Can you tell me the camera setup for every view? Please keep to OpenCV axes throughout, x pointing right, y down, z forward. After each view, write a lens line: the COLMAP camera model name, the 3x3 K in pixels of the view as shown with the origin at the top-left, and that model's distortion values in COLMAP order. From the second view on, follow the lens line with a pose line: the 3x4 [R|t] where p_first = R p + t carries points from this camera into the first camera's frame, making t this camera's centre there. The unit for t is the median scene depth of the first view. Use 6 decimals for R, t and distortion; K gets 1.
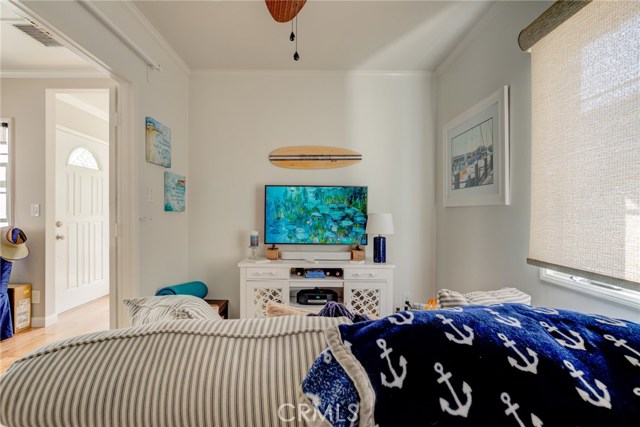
lens RADIAL K [[301.4, 0, 320.0], [0, 301.4, 213.5], [0, 0, 1]] dist [-0.001533, -0.000096]
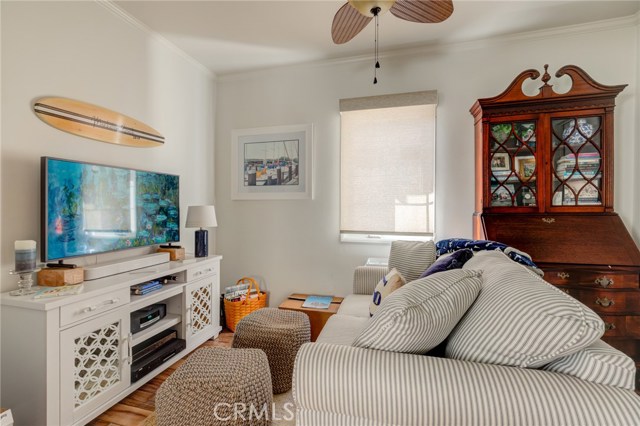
lens RADIAL K [[290.4, 0, 313.3], [0, 290.4, 210.0], [0, 0, 1]] dist [-0.003961, -0.000157]
pose [[0.289286, -0.020546, 0.957022, -0.587937], [0.006738, 0.999789, 0.019428, -0.002589], [-0.957219, 0.000828, 0.289363, 0.397546]]
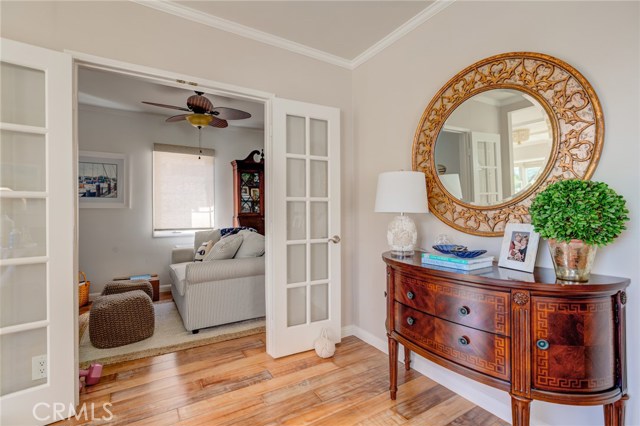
lens RADIAL K [[290.4, 0, 313.3], [0, 290.4, 210.0], [0, 0, 1]] dist [-0.003961, -0.000157]
pose [[-0.504441, 0.004264, 0.863436, -1.334005], [0.007580, 0.999971, -0.000510, -0.004816], [-0.863413, 0.006287, -0.504458, 0.648288]]
